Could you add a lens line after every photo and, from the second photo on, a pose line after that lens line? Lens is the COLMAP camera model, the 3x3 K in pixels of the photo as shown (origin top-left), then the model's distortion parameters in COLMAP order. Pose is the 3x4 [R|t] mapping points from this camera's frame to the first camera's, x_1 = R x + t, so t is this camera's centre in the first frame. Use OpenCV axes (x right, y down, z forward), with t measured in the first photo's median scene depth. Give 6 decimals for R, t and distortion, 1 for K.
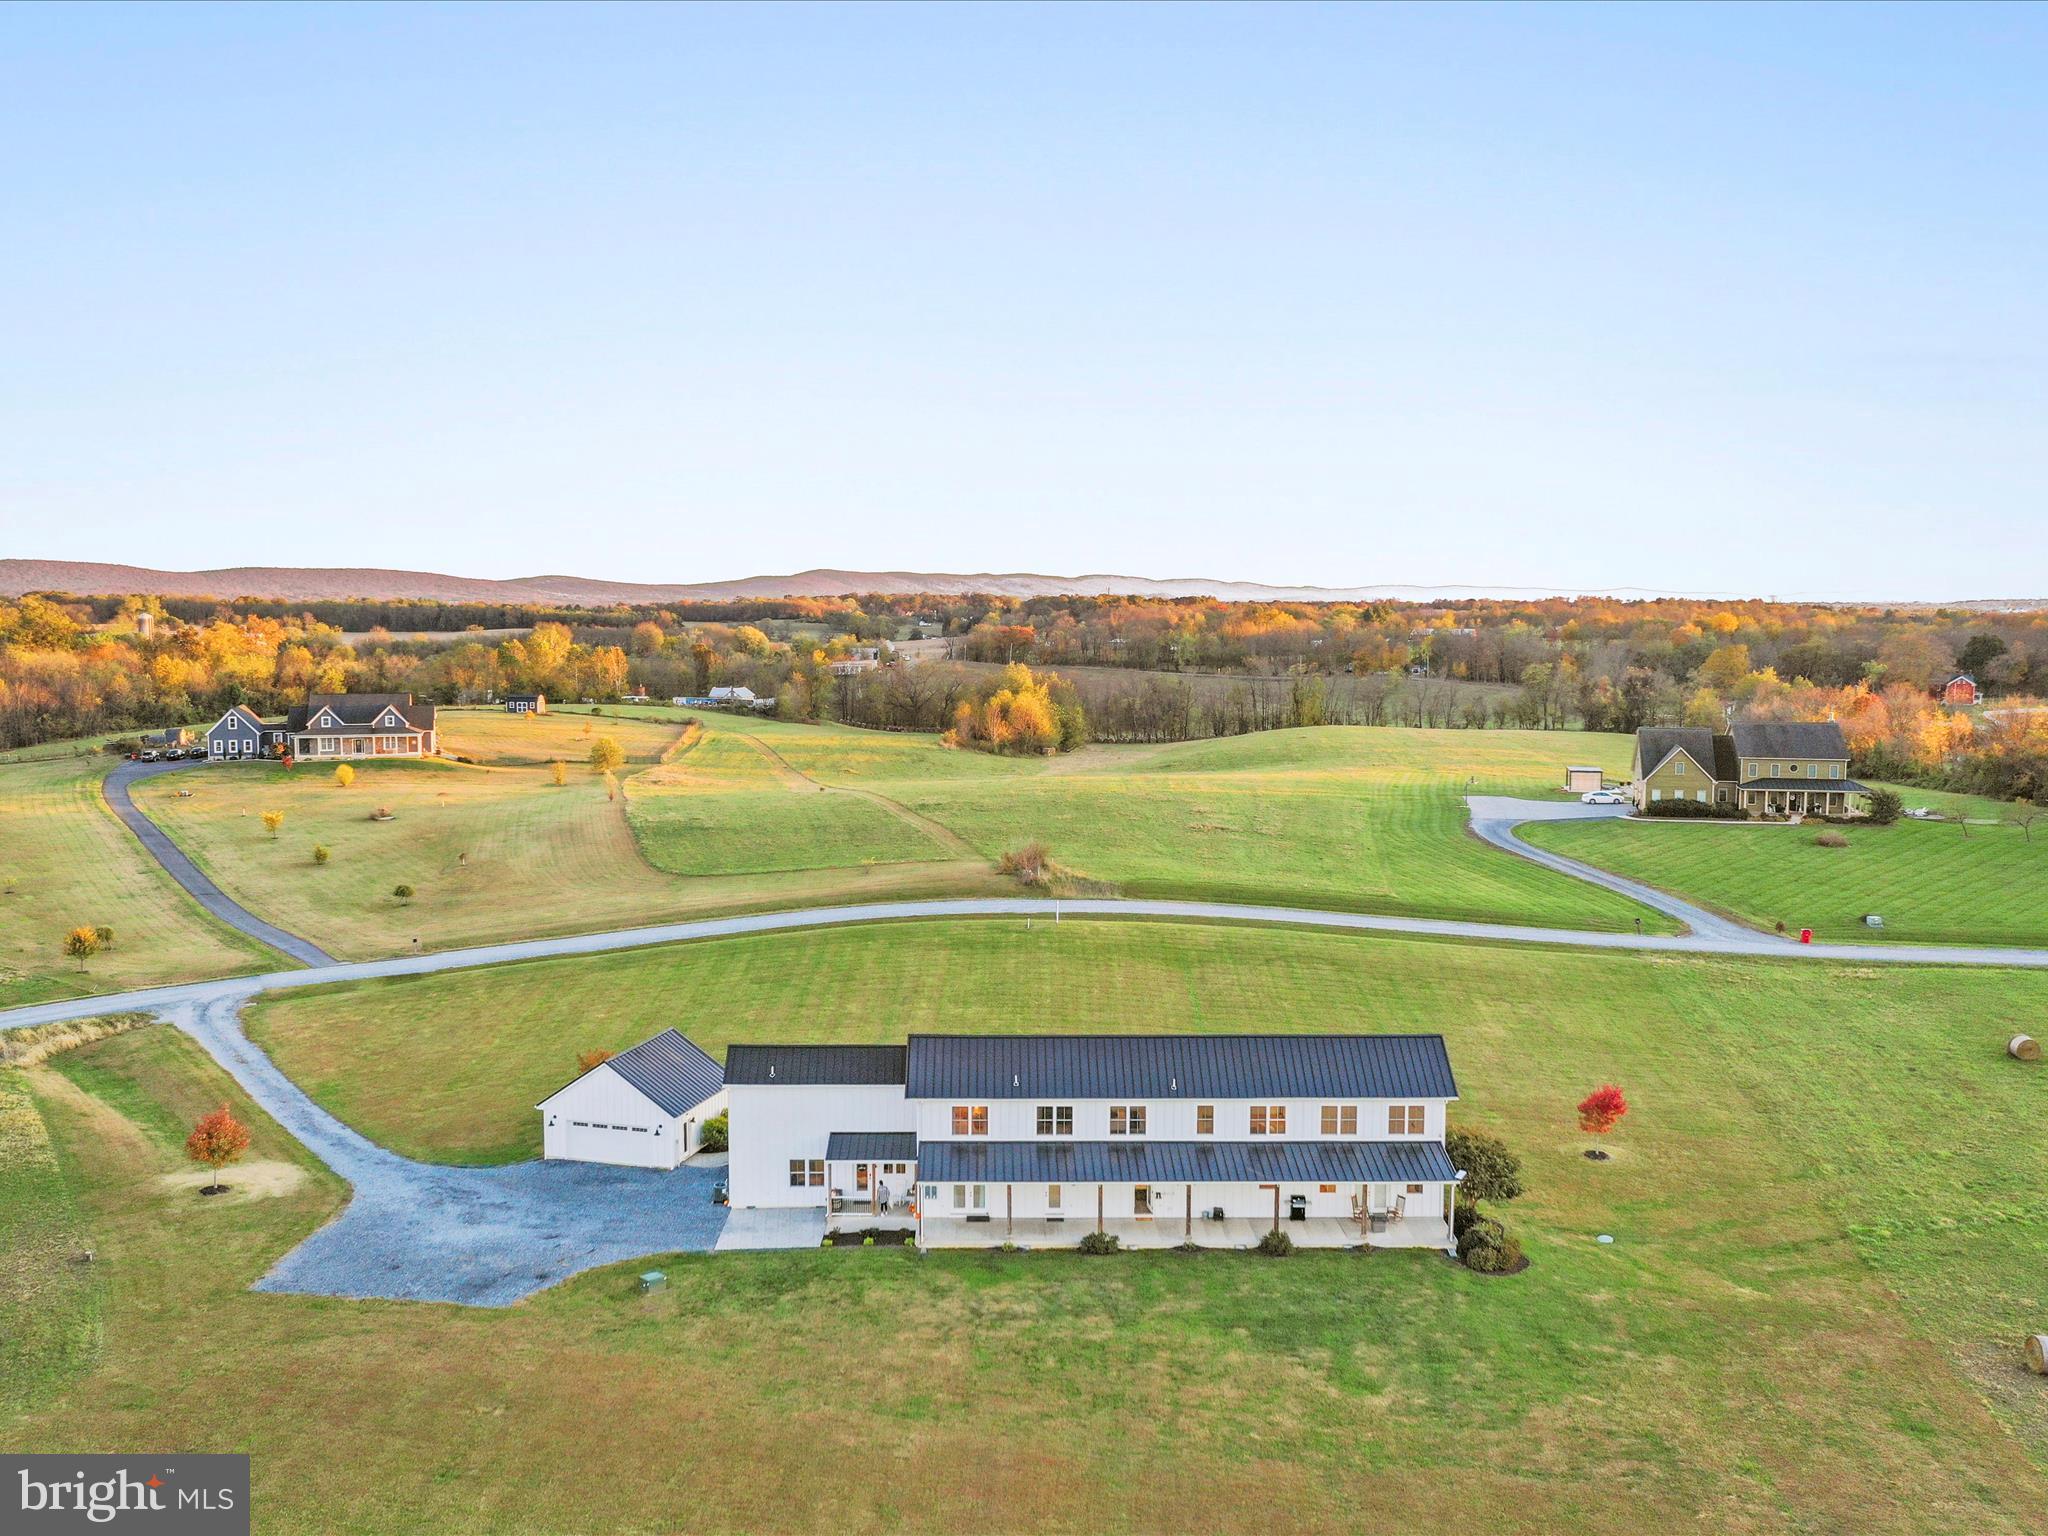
lens RADIAL K [[1801.8, 0, 981.6], [0, 1801.8, 764.7], [0, 0, 1]] dist [-0.000977, 0.001436]
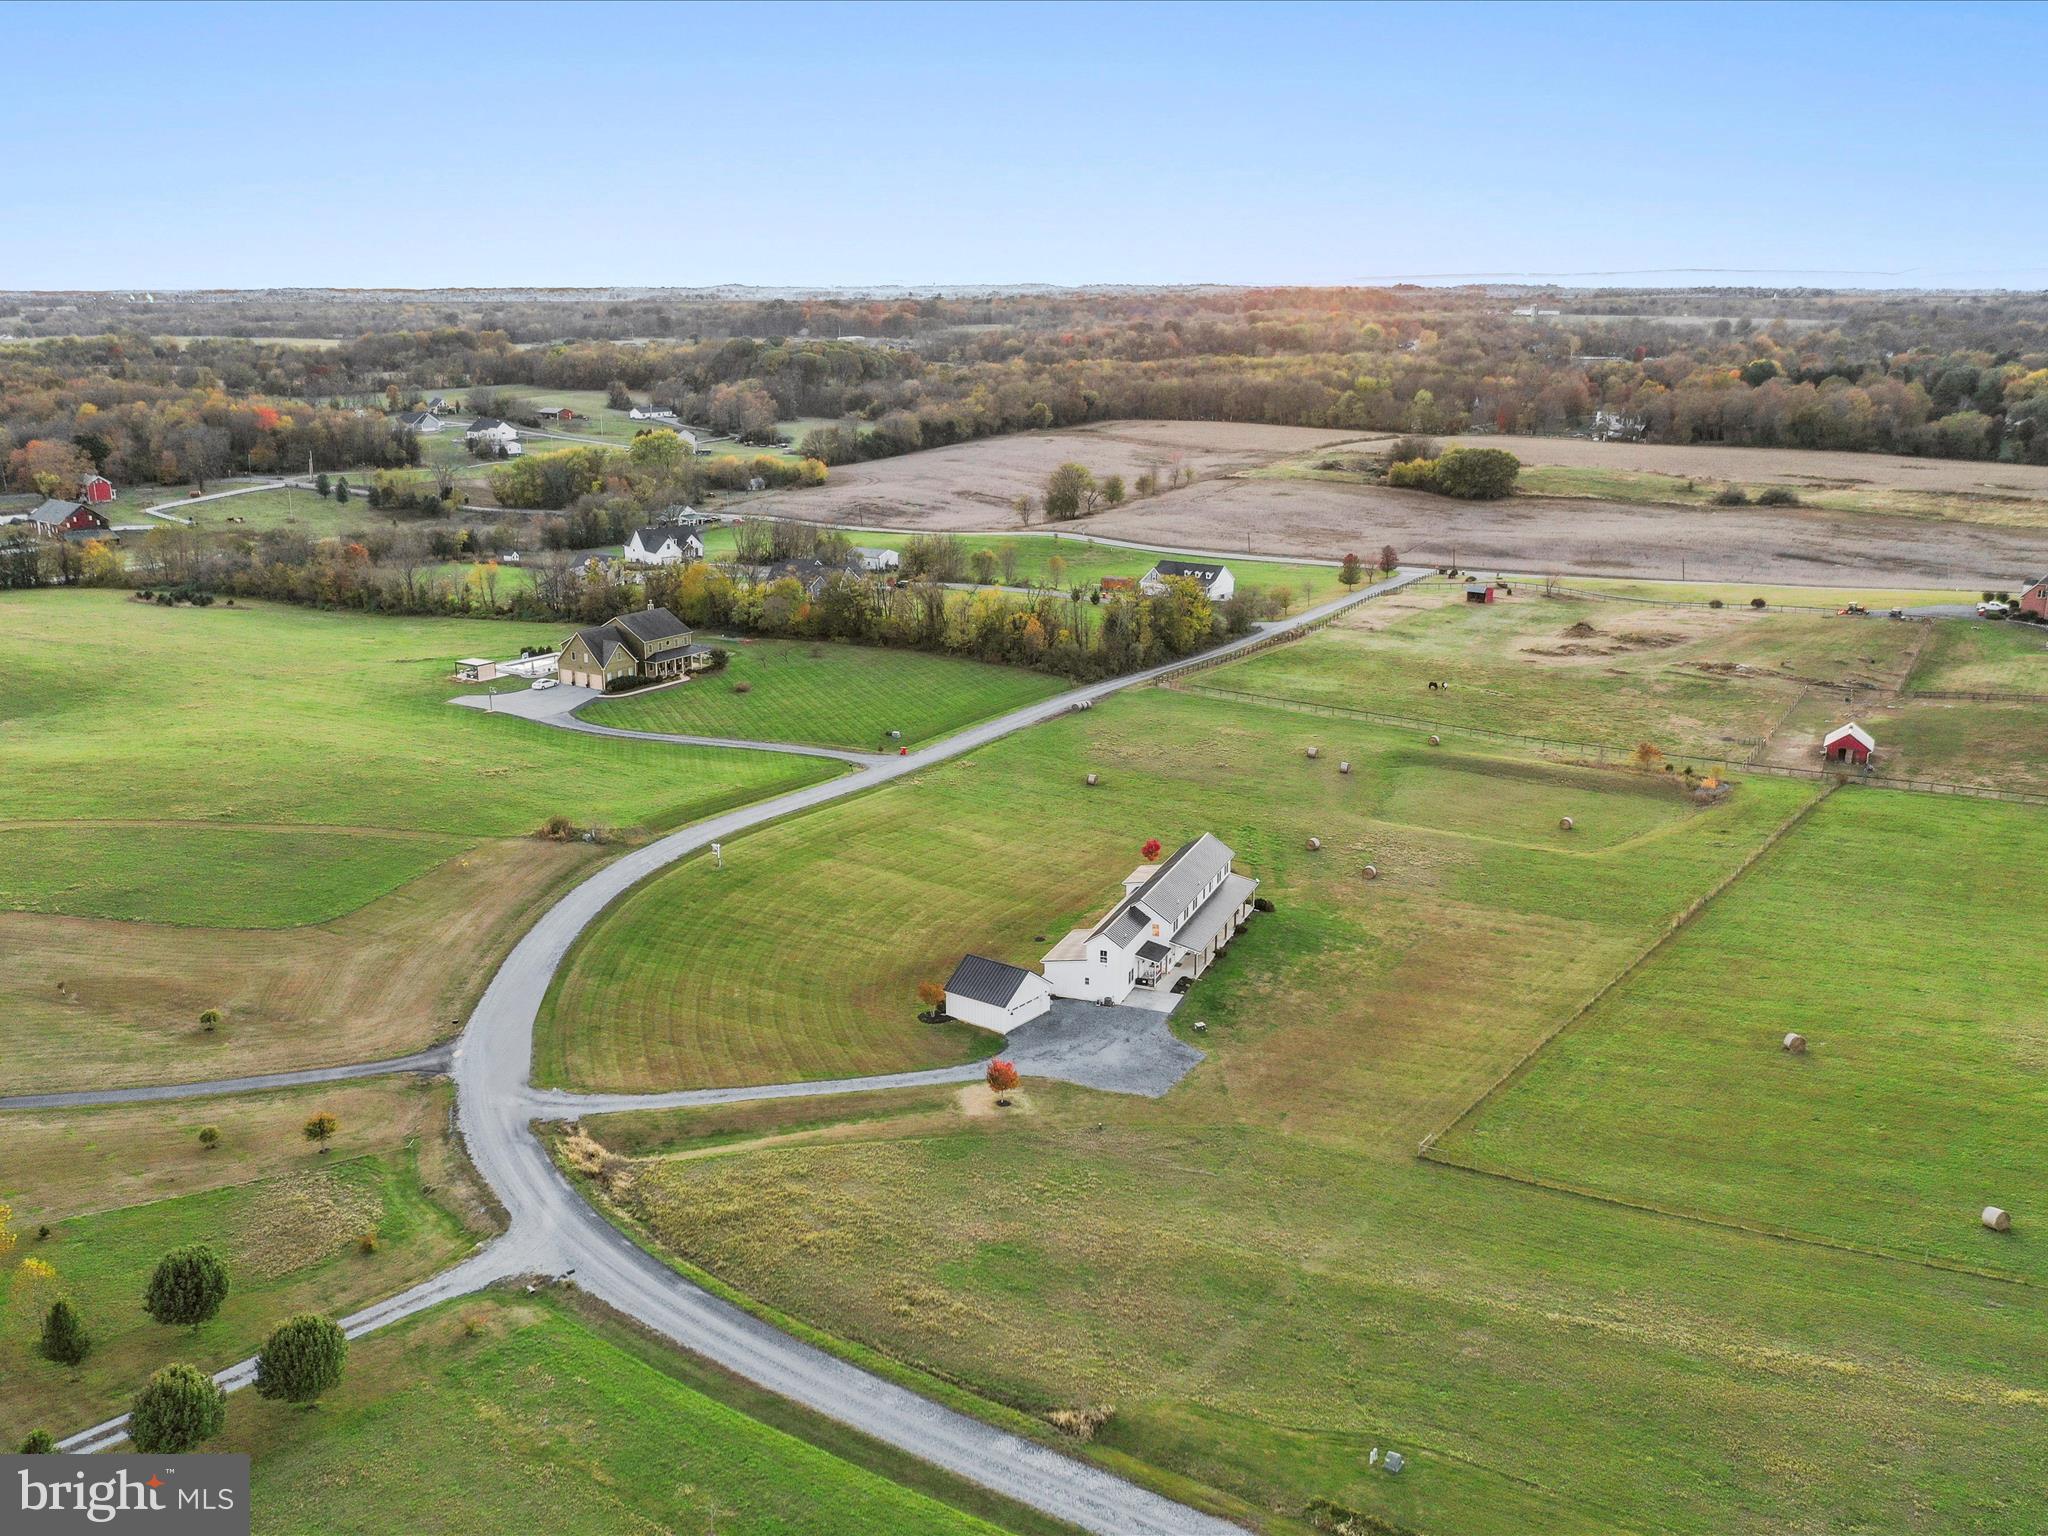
lens RADIAL K [[1804.5, 0, 1024.0], [0, 1804.5, 768.0], [0, 0, 1]] dist [-0.005387, -0.006103]
pose [[0.366979, -0.240070, 0.898717, -2.135027], [0.081999, 0.970712, 0.225819, -0.545657], [-0.926608, -0.009177, 0.375917, 0.324570]]
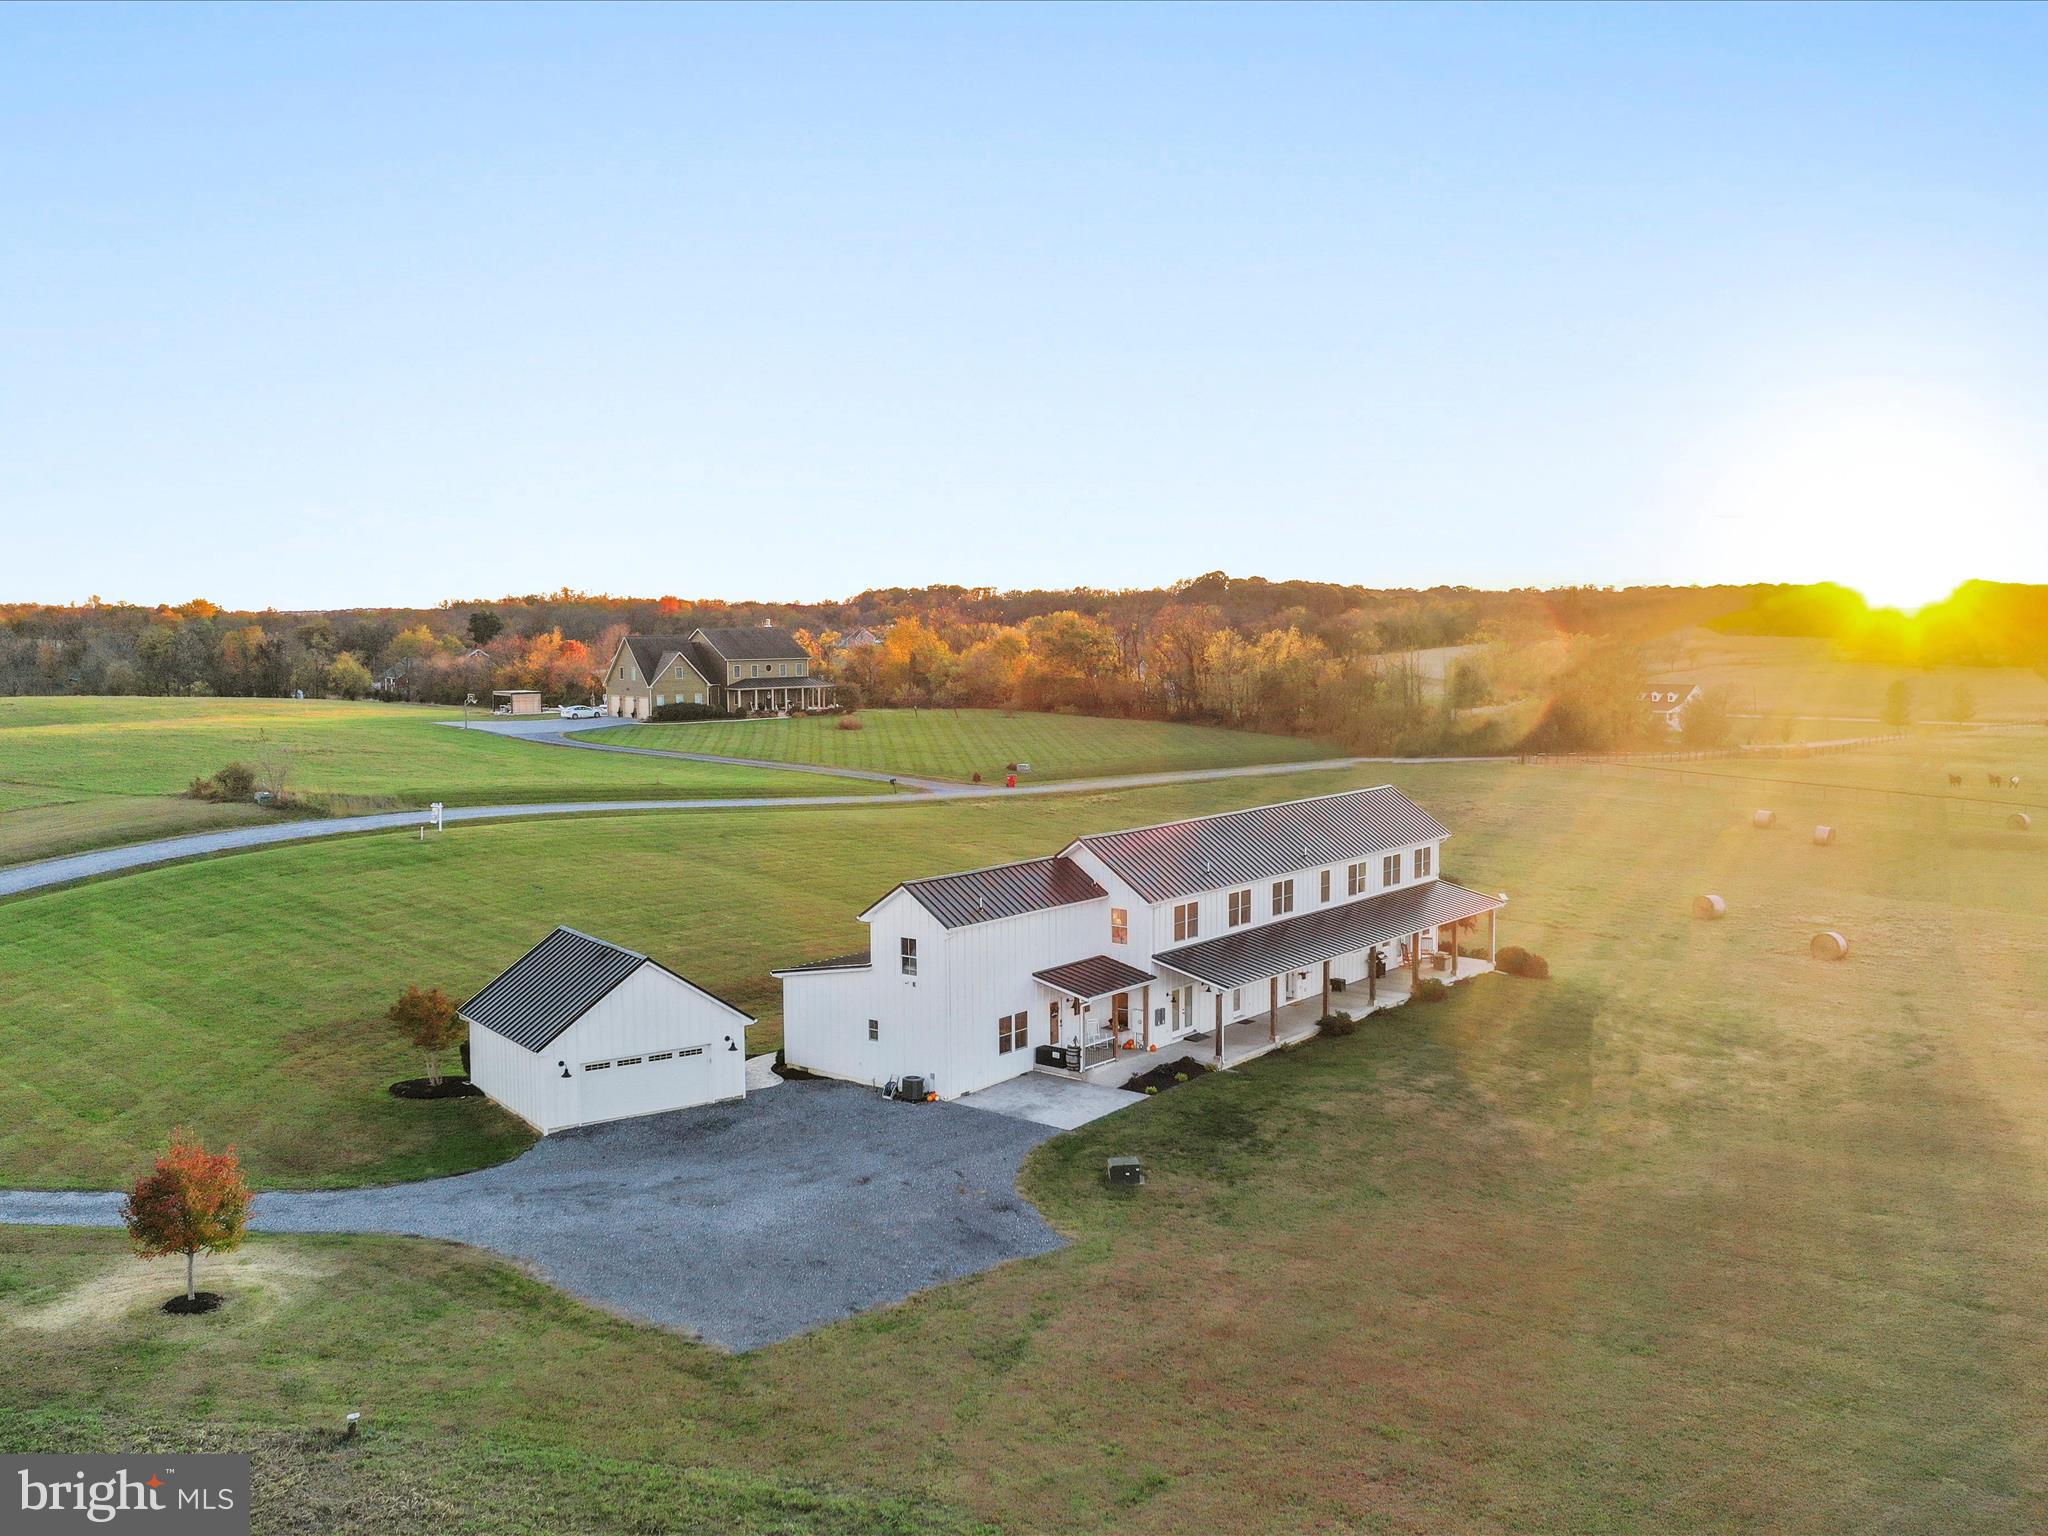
lens RADIAL K [[1804.5, 0, 1024.0], [0, 1804.5, 768.0], [0, 0, 1]] dist [-0.005387, -0.006103]
pose [[0.626169, -0.071038, 0.776445, -0.705409], [0.074927, 0.996714, 0.030765, 0.096992], [-0.776079, 0.038913, 0.629434, 0.538480]]
